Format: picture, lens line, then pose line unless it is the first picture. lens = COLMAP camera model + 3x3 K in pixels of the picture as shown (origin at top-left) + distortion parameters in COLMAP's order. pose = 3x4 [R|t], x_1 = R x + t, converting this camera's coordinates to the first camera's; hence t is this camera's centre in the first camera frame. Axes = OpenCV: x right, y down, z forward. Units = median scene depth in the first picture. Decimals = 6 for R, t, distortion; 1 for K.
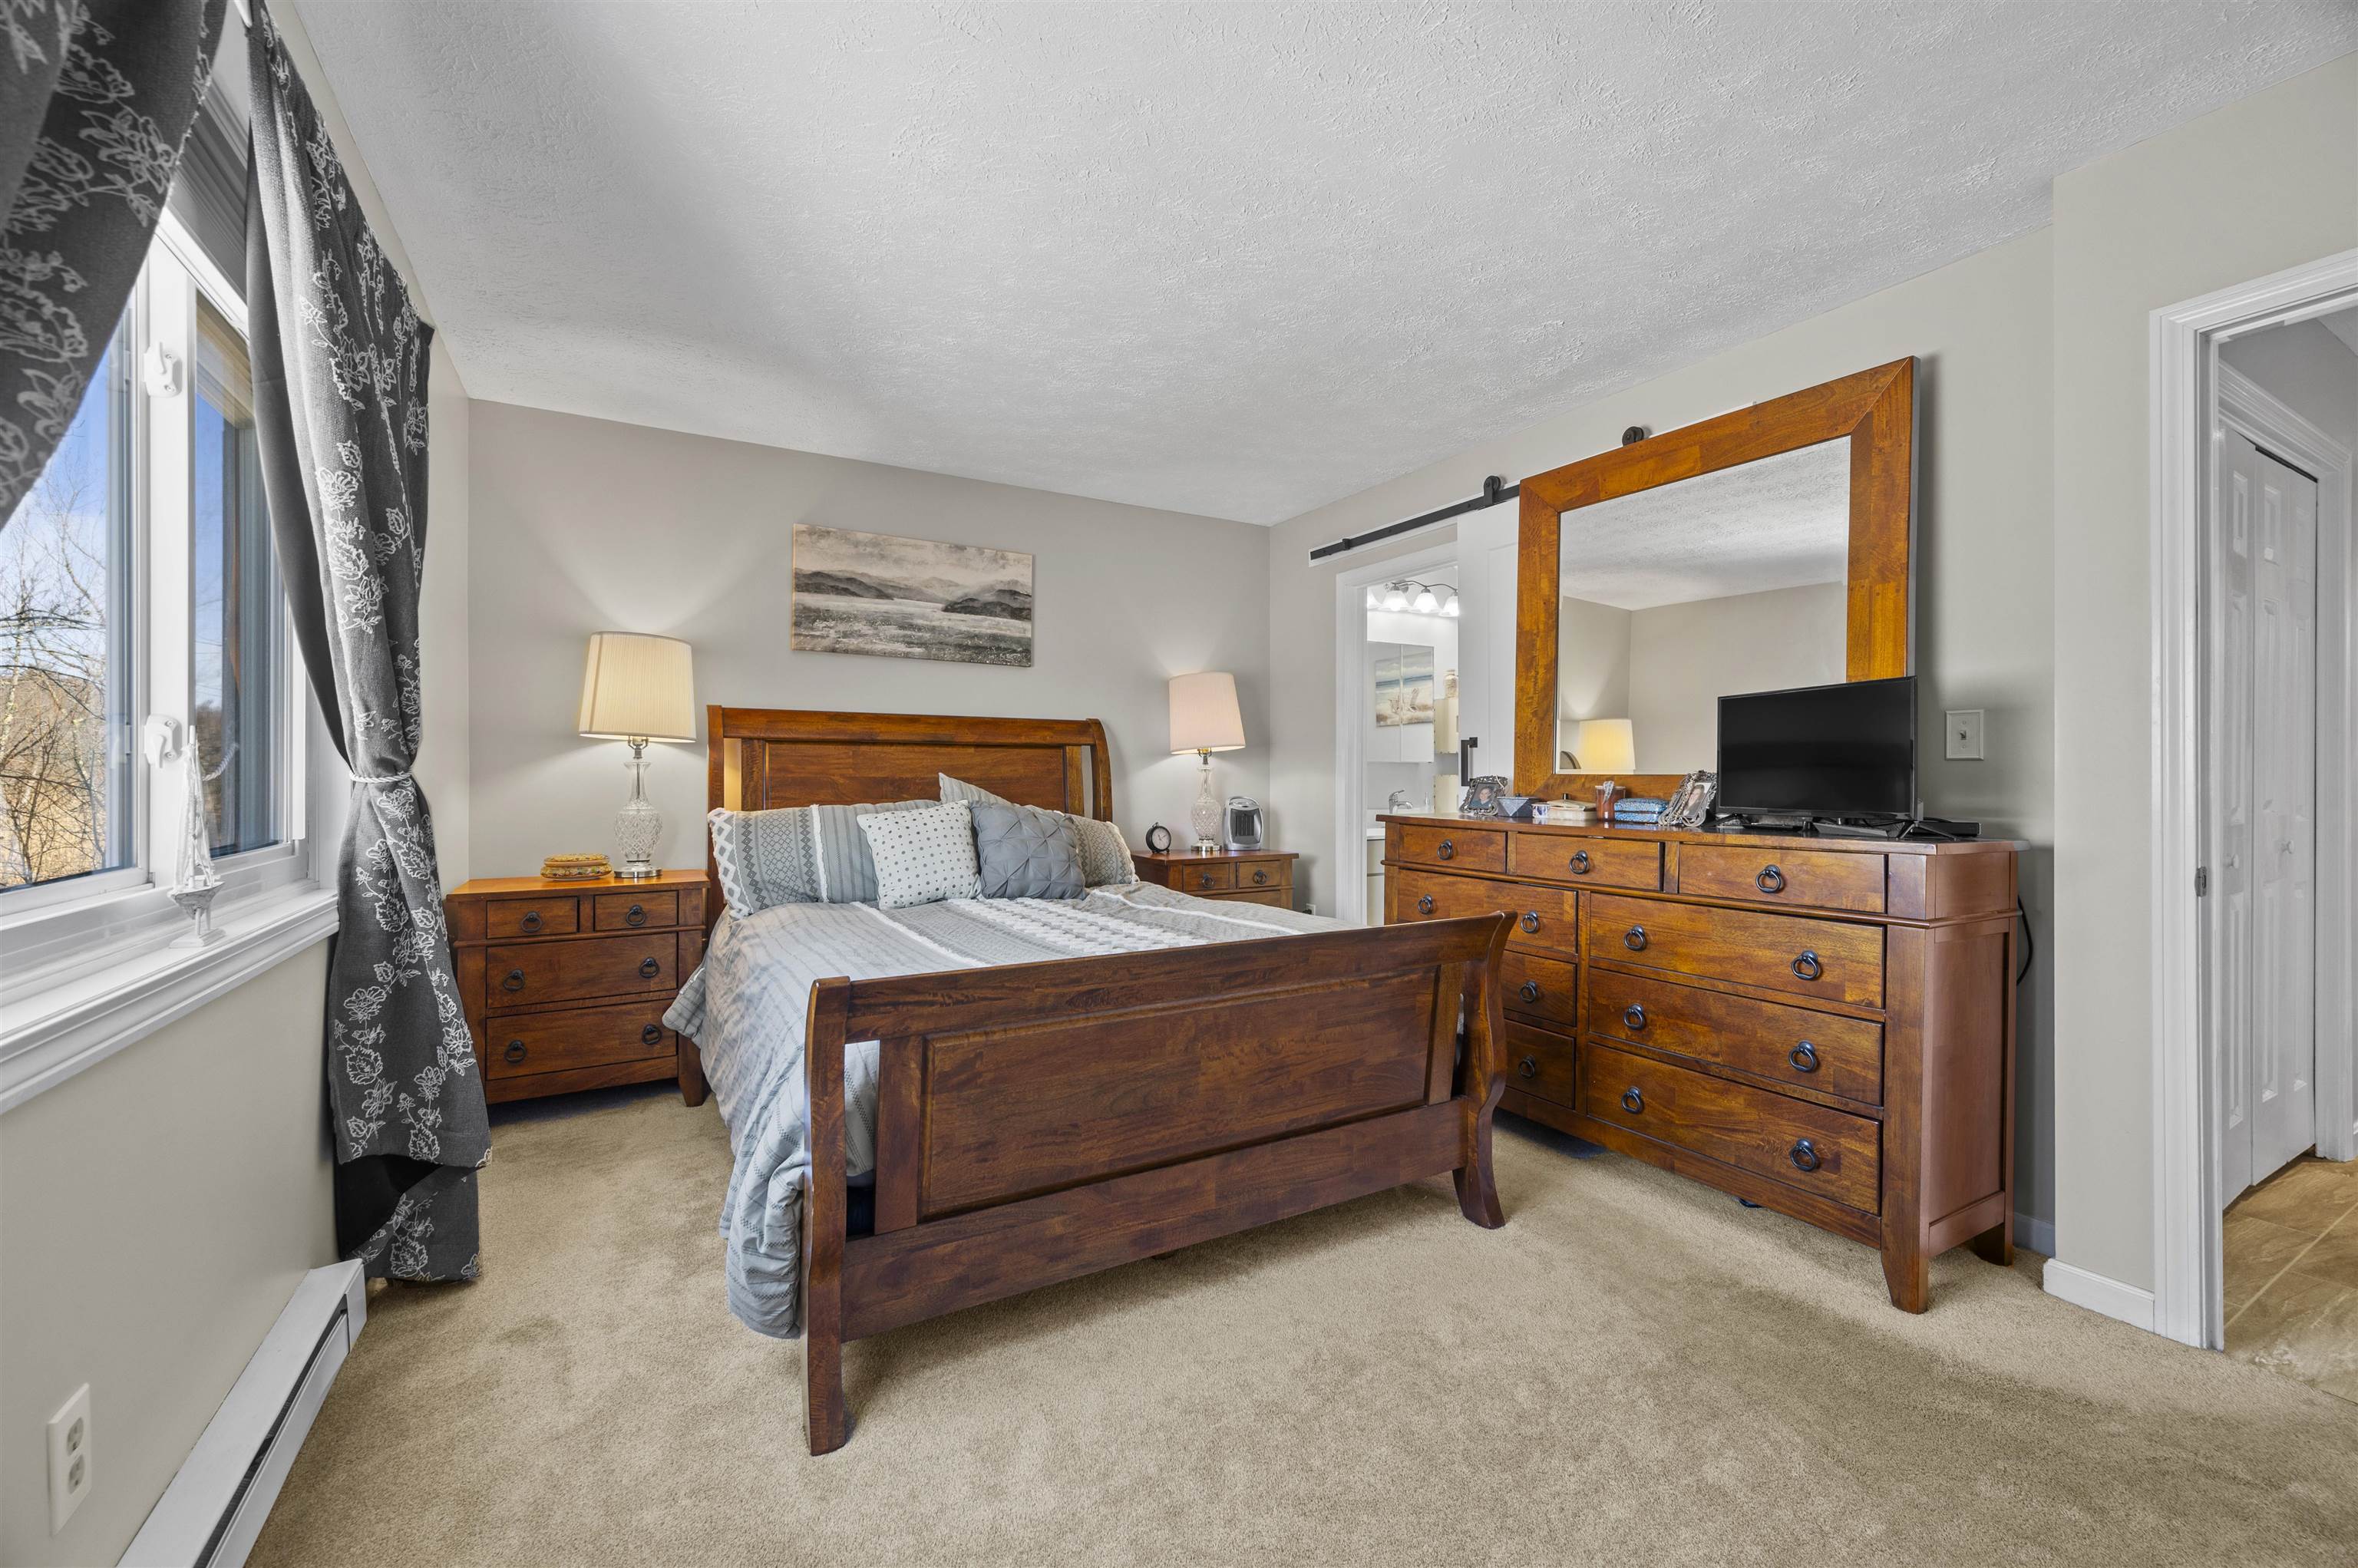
lens RADIAL K [[953.5, 0, 1181.6], [0, 953.5, 775.6], [0, 0, 1]] dist [0.000032, -0.000050]
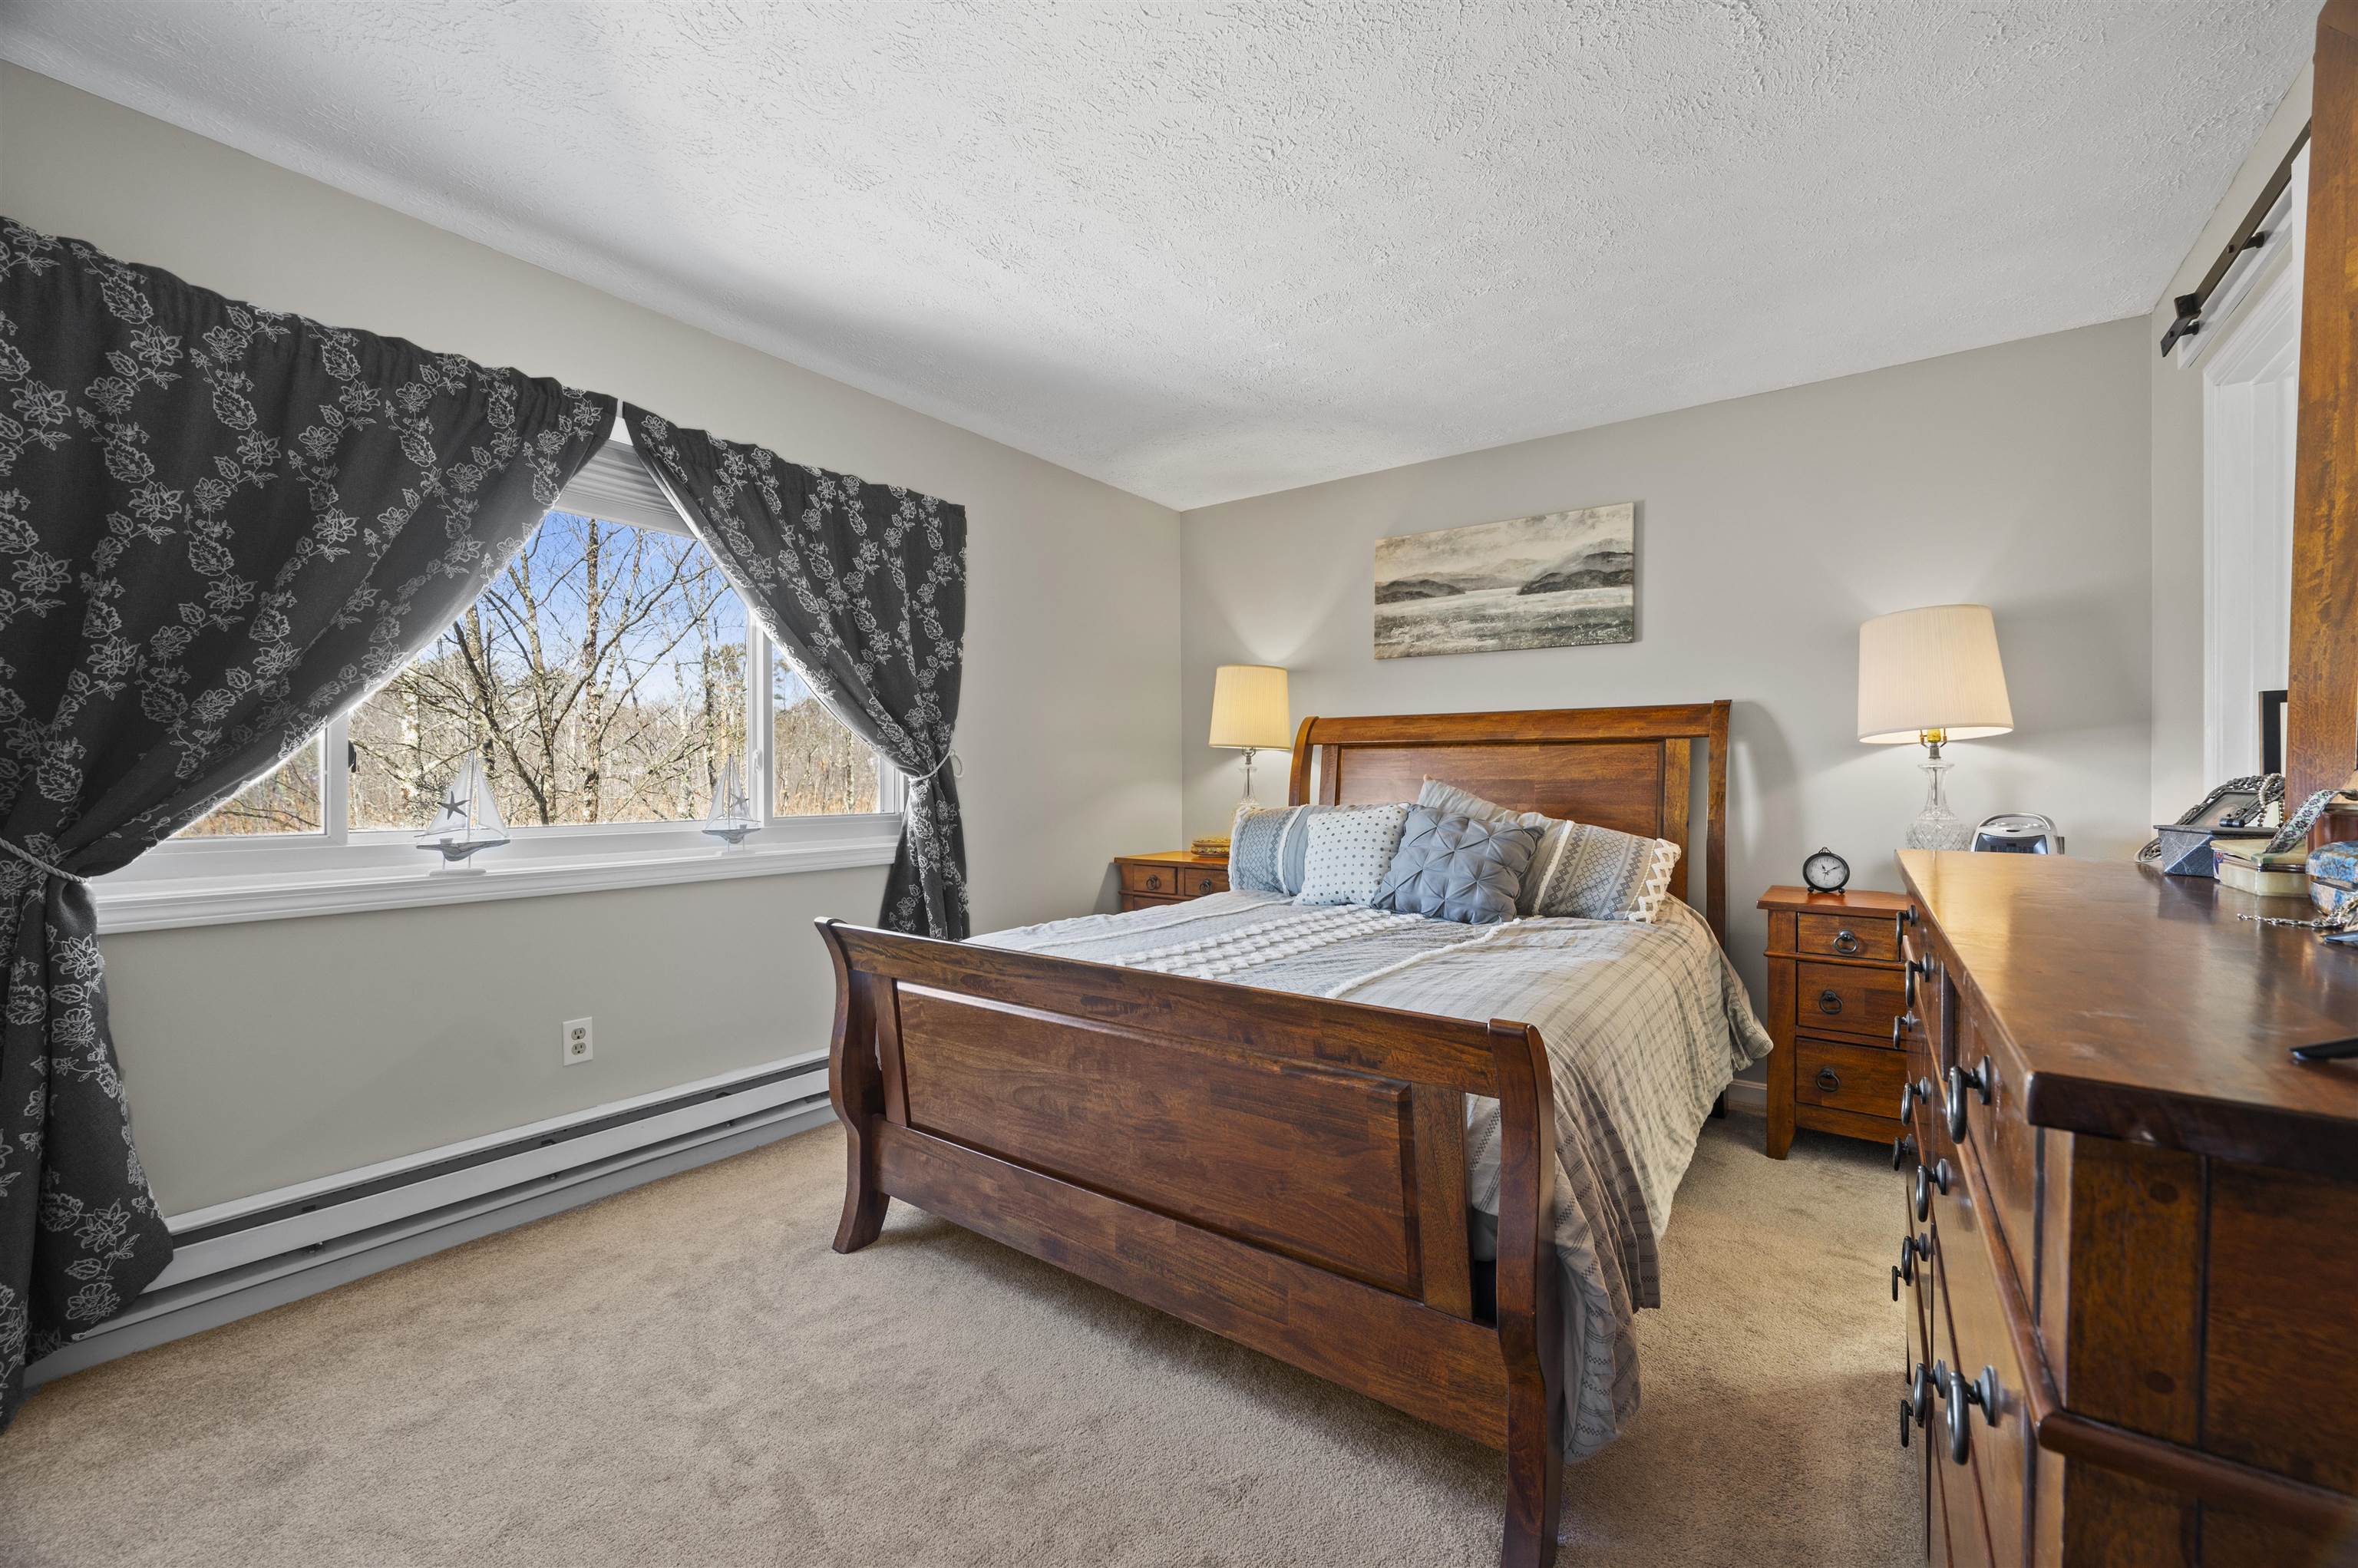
lens RADIAL K [[942.5, 0, 1179.0], [0, 942.5, 784.0], [0, 0, 1]] dist [0.002463, -0.000054]
pose [[0.405108, 0.004764, -0.914256, 0.443266], [-0.000913, 0.999988, 0.004807, 0.001963], [0.914268, -0.001113, 0.405107, 0.355219]]
